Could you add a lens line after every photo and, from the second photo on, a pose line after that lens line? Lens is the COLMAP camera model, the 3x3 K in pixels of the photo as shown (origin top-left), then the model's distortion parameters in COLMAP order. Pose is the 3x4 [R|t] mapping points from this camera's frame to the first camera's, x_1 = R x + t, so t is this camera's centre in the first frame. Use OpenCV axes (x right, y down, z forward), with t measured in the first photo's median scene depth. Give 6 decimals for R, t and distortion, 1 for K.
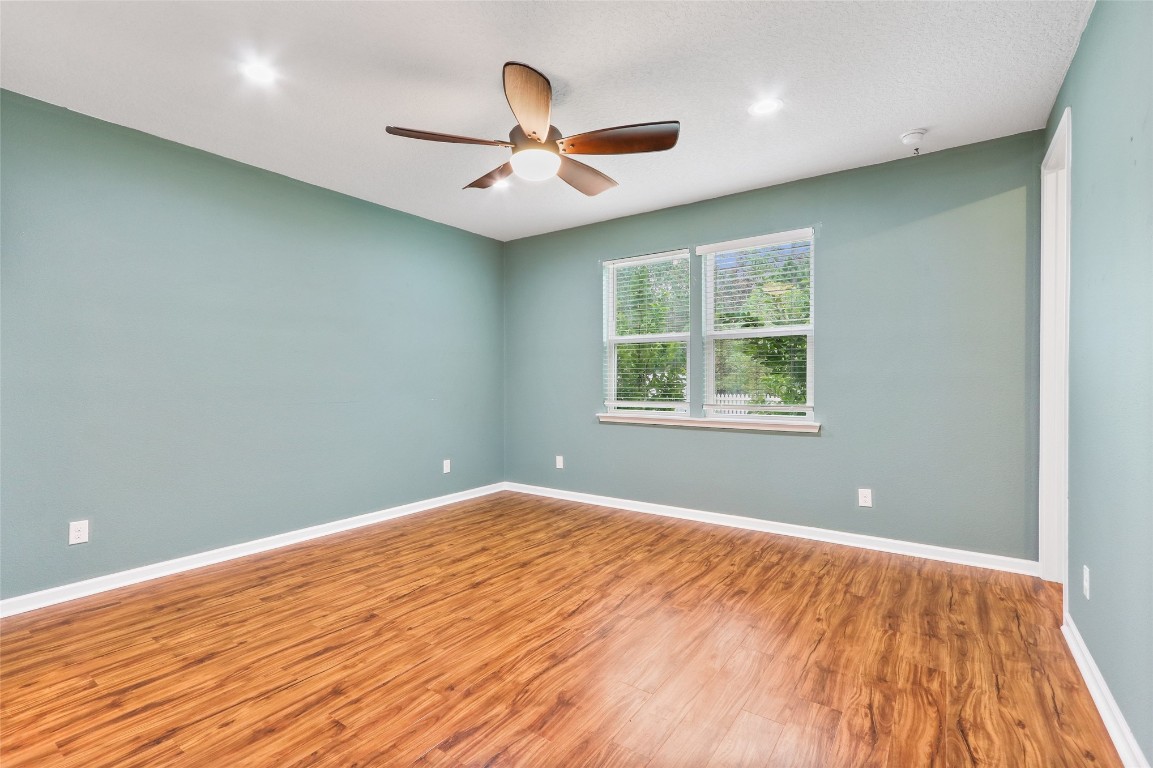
lens RADIAL K [[529.8, 0, 571.3], [0, 529.8, 381.9], [0, 0, 1]] dist [0.002639, 0.000629]
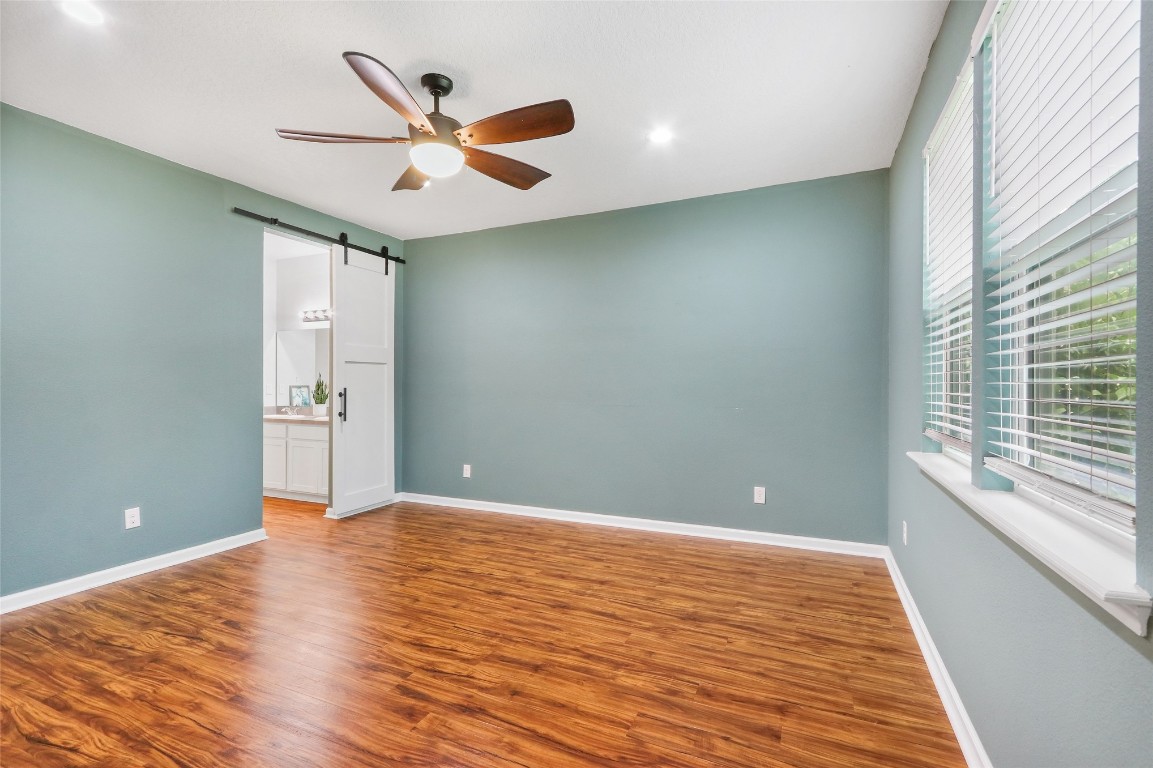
lens RADIAL K [[529.8, 0, 547.3], [0, 529.8, 388.7], [0, 0, 1]] dist [0.002639, 0.000629]
pose [[0.169419, 0.008330, -0.985509, 0.790324], [-0.006303, 0.999953, 0.007368, -0.002944], [0.985524, 0.004963, 0.169463, 0.913999]]
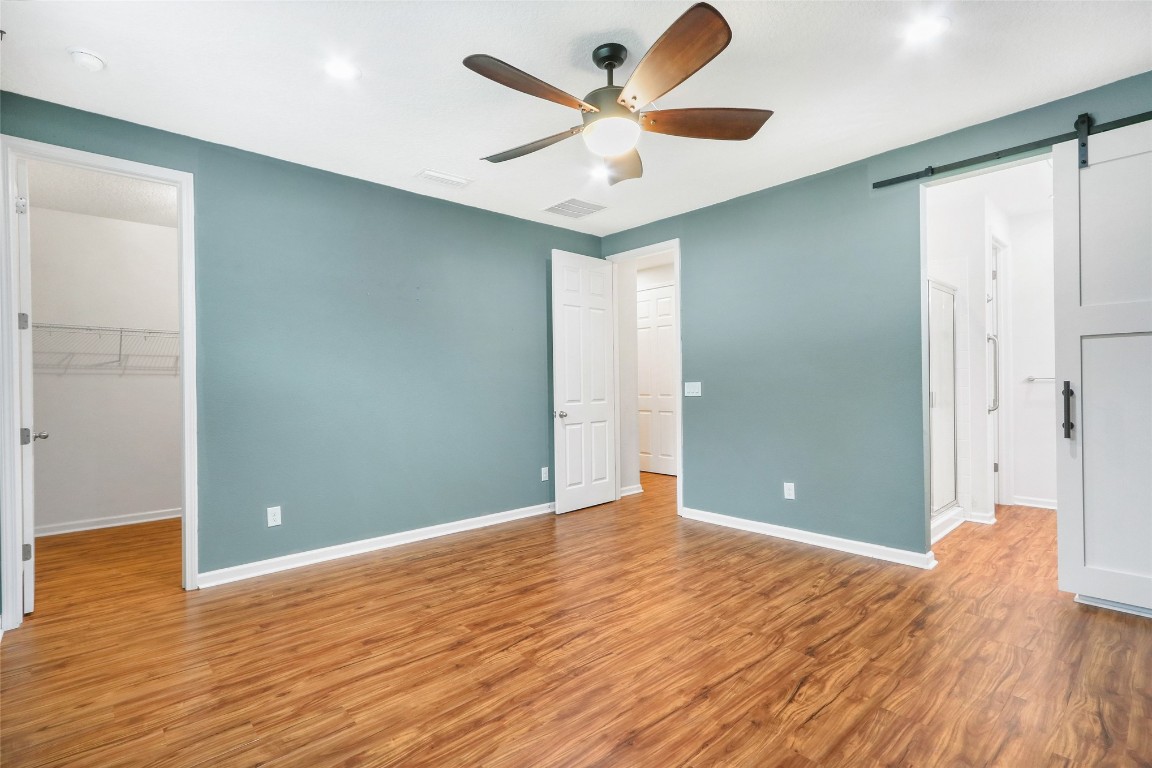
lens RADIAL K [[544.6, 0, 573.7], [0, 544.6, 385.2], [0, 0, 1]] dist [0.002544, 0.000718]
pose [[-0.977861, 0.015129, 0.208706, -0.164718], [0.017076, 0.999826, 0.007530, -0.004713], [-0.208556, 0.010927, -0.977949, 1.666689]]
